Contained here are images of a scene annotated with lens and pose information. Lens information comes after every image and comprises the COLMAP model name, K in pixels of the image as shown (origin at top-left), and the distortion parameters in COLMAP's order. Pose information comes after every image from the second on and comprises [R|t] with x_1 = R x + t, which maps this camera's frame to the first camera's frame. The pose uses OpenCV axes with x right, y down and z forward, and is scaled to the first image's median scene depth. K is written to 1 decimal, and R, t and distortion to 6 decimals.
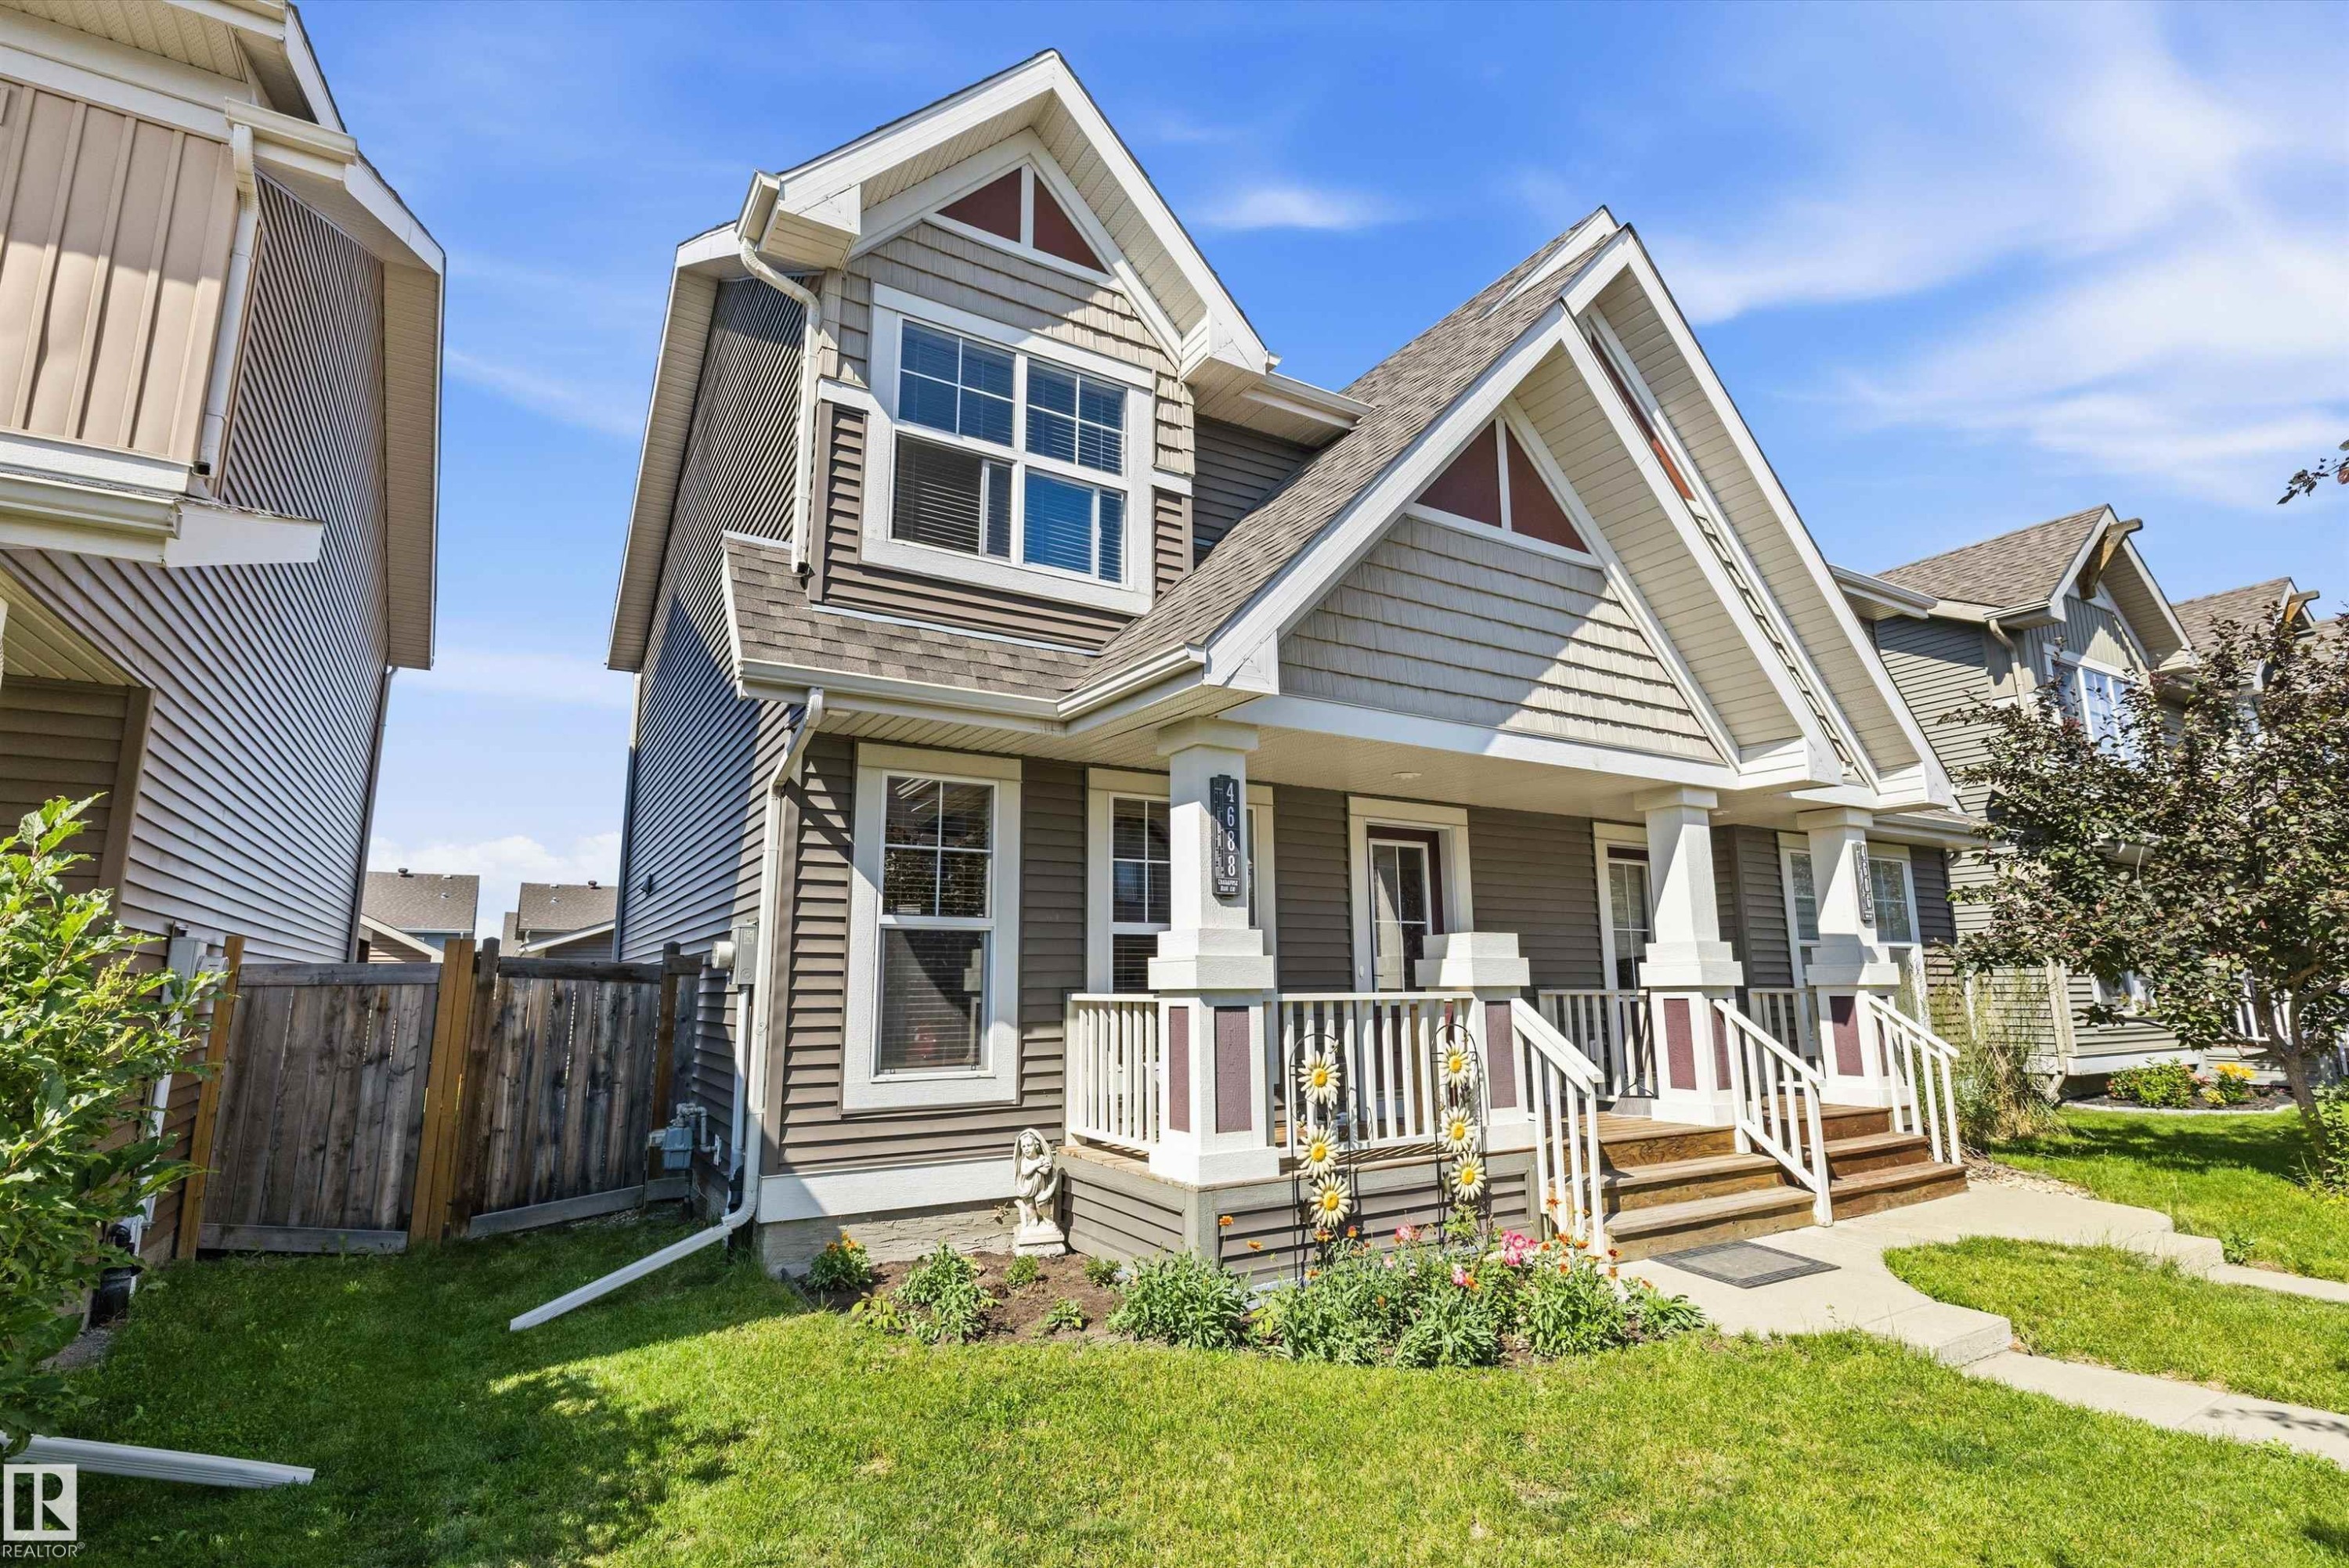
lens RADIAL K [[1055.2, 0, 1108.3], [0, 1055.2, 763.9], [0, 0, 1]] dist [-0.001313, -0.000091]
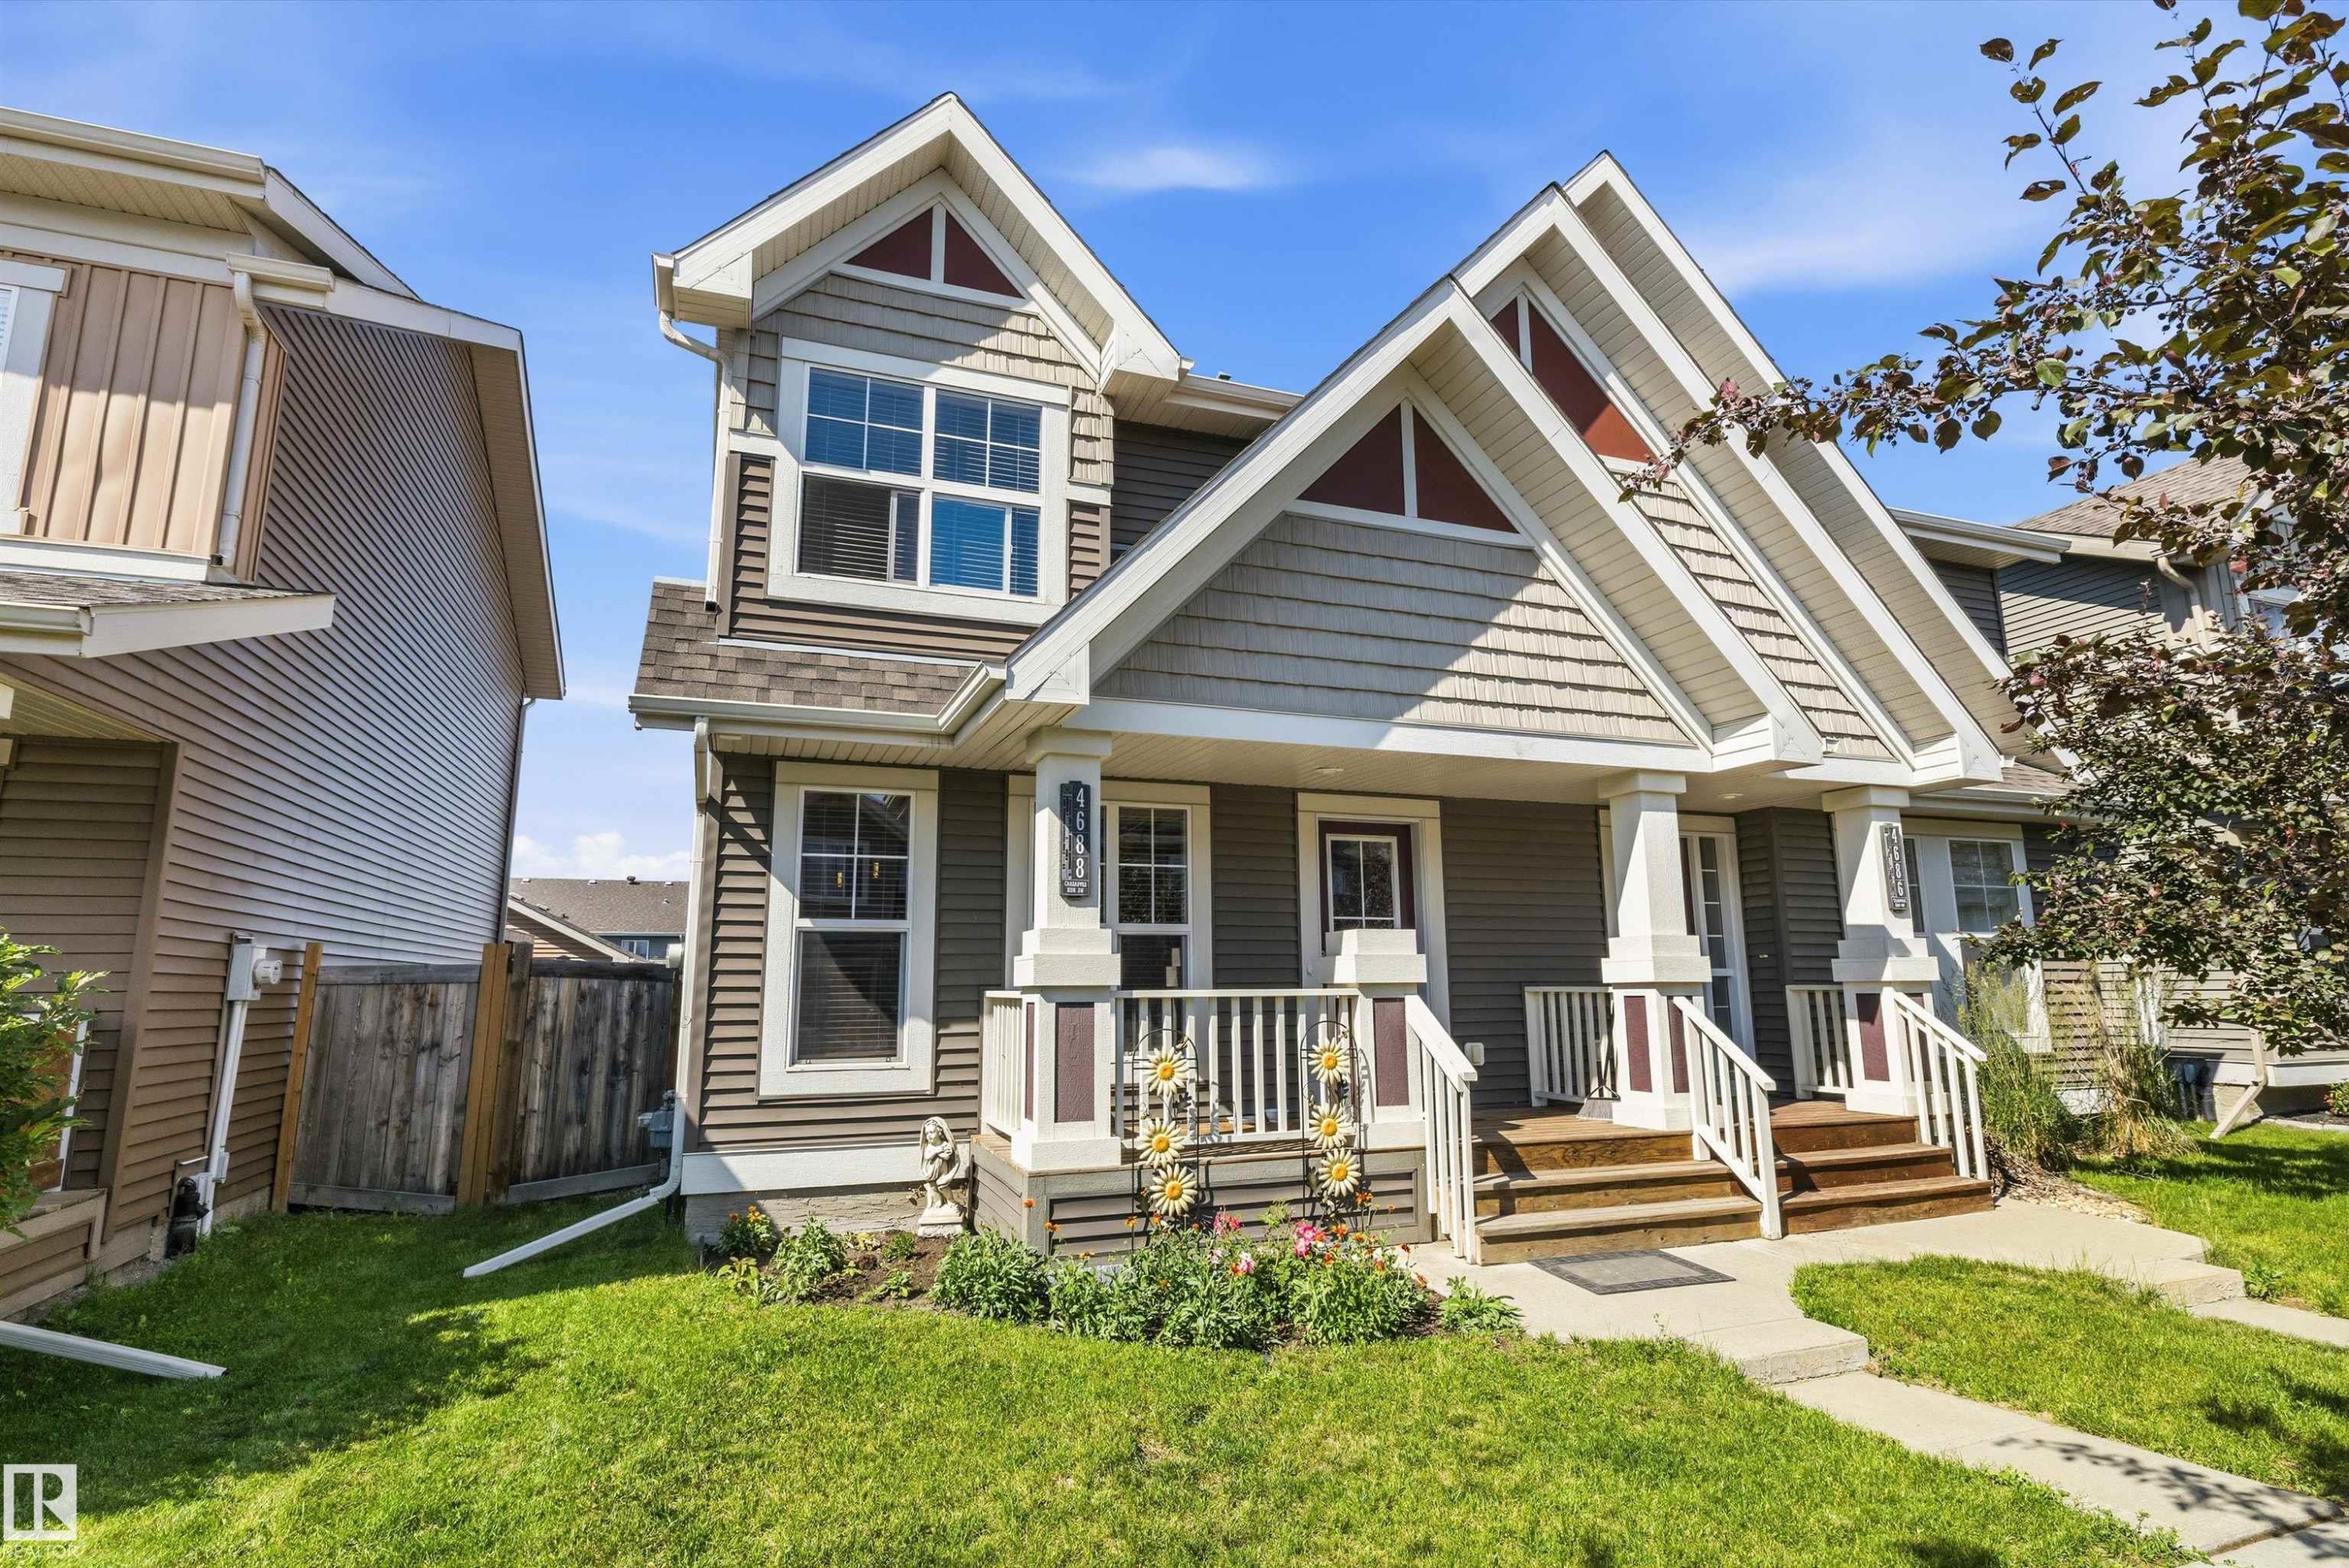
lens RADIAL K [[1084.1, 0, 1123.7], [0, 1084.1, 763.7], [0, 0, 1]] dist [-0.001655, -0.000056]
pose [[0.983768, -0.037275, -0.175531, 0.298978], [0.038438, 0.999256, 0.003229, -0.007281], [0.175280, -0.009923, 0.984469, -0.040382]]
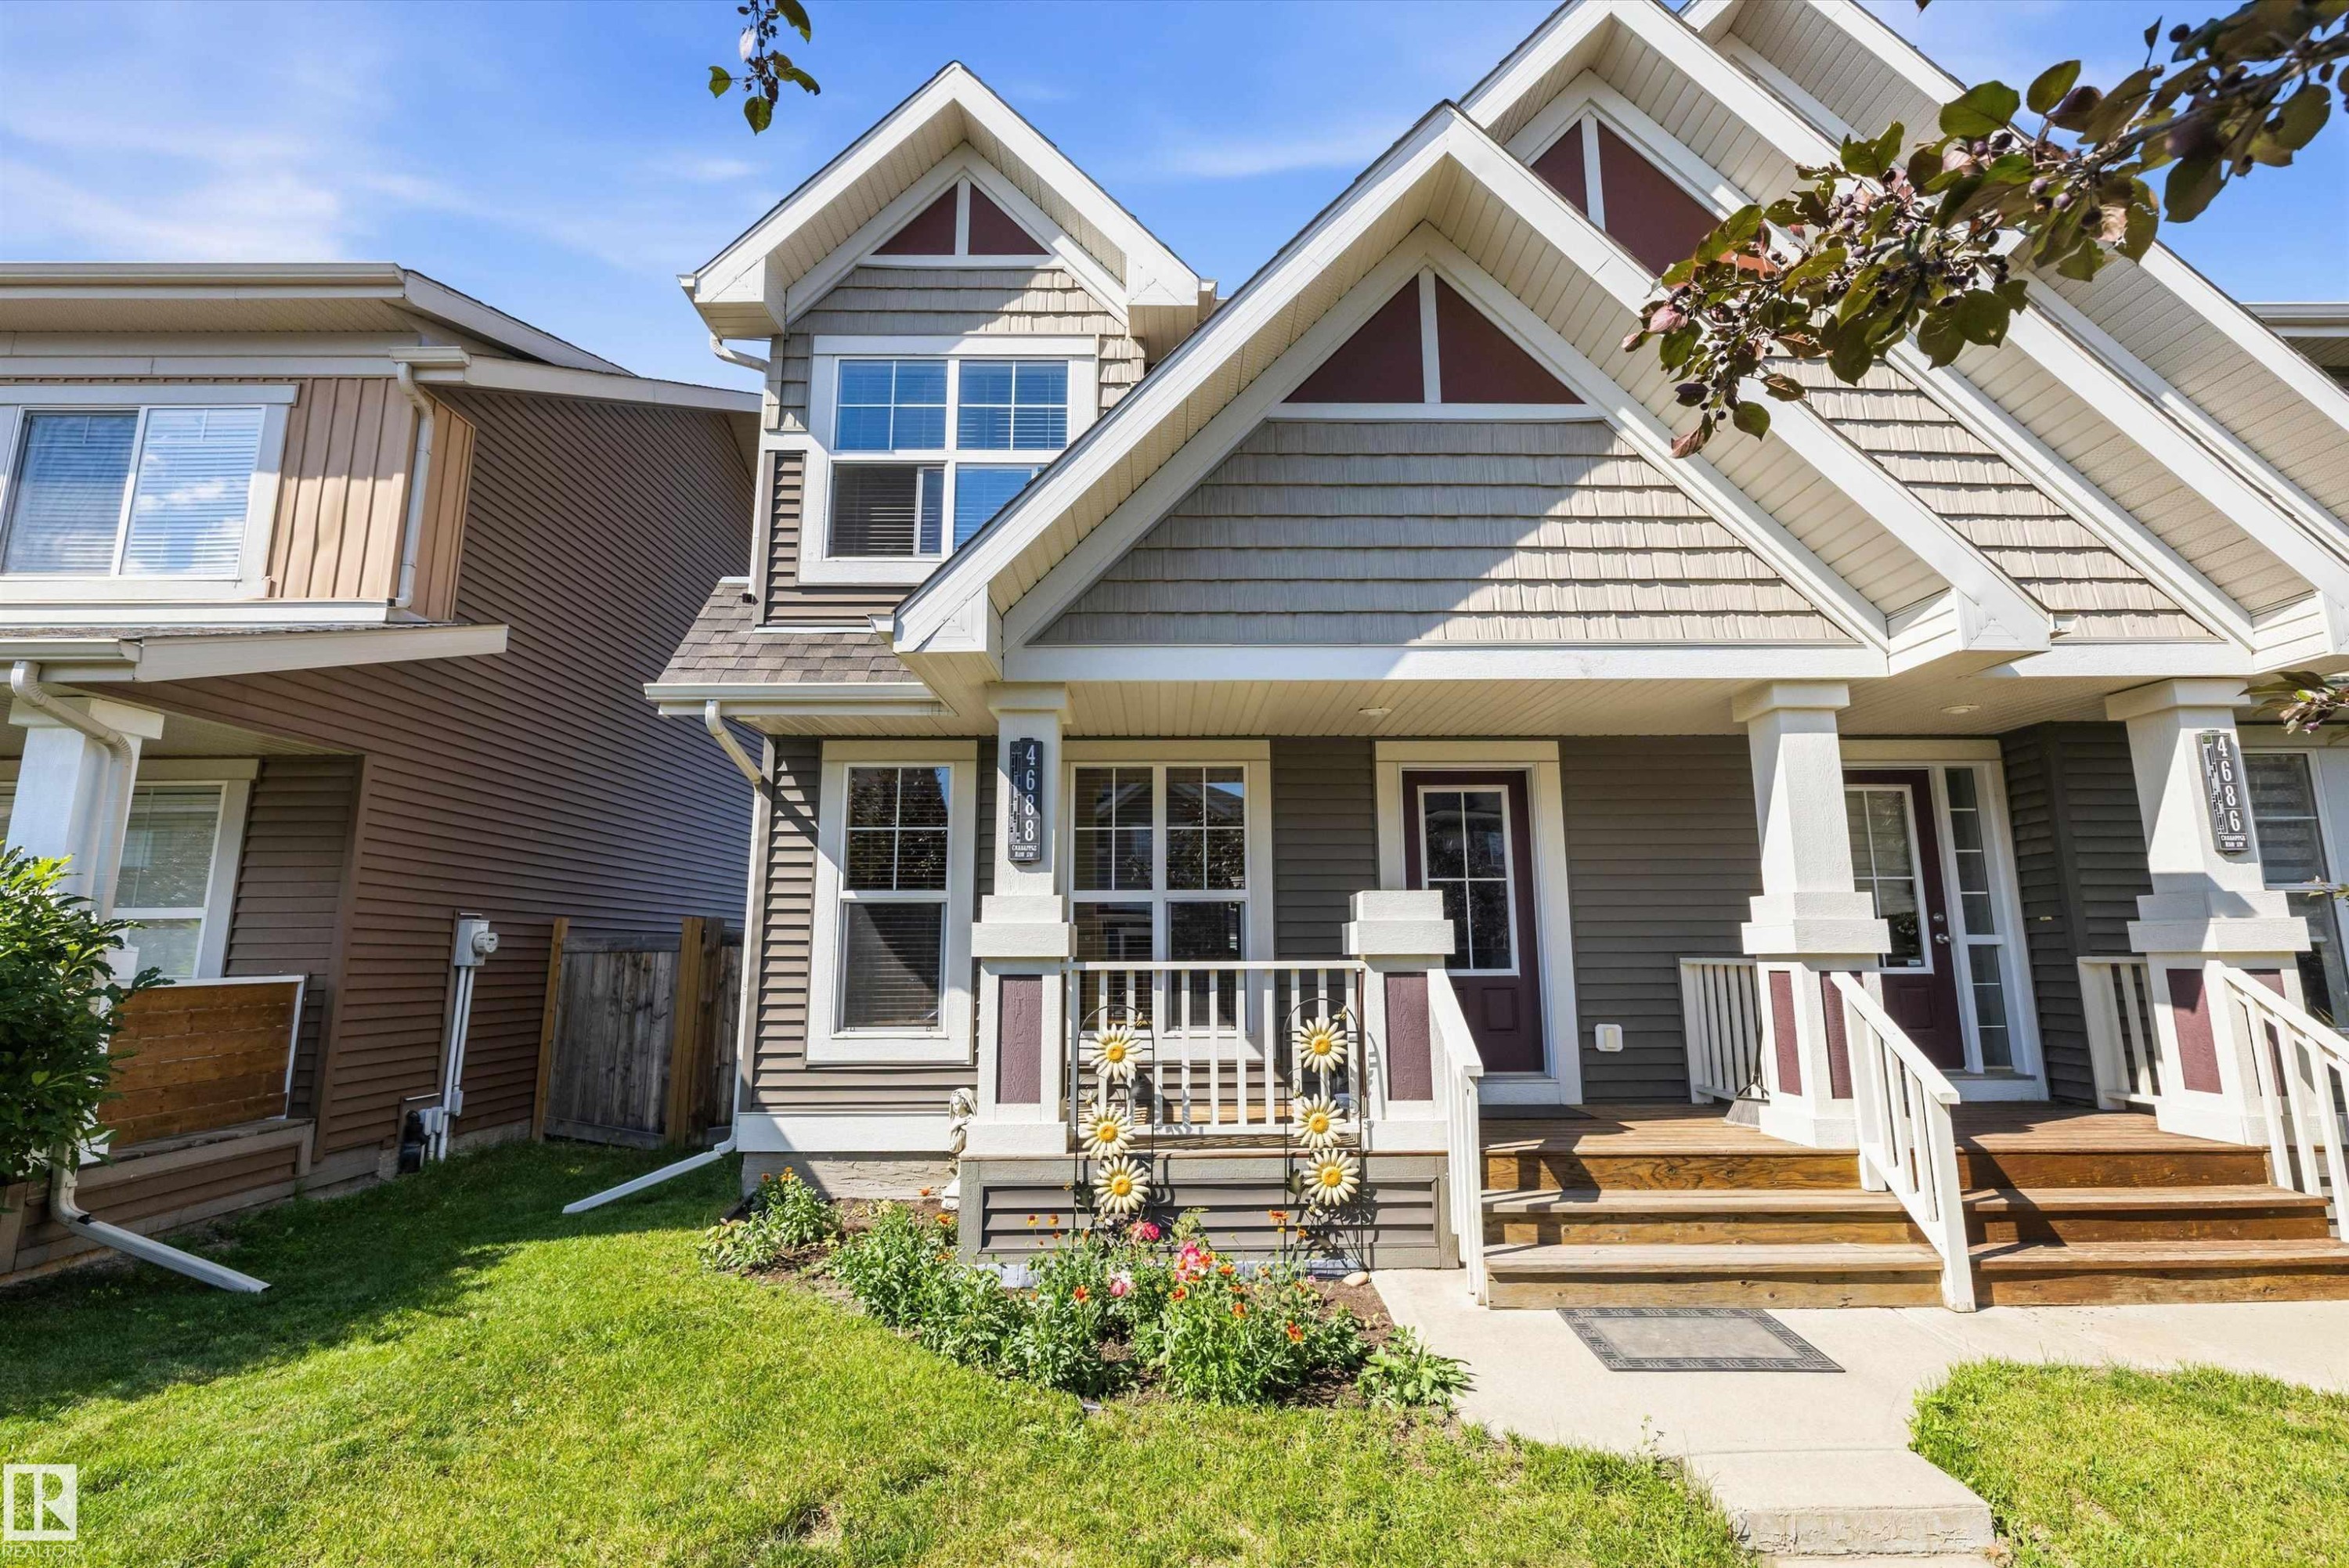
lens RADIAL K [[983.6, 0, 1172.5], [0, 983.6, 760.2], [0, 0, 1]] dist [-0.002327, 0.000323]
pose [[0.878127, -0.091390, -0.469618, 0.564492], [0.098758, 0.995071, -0.008980, 0.045370], [0.468124, -0.038493, 0.882824, 0.225877]]
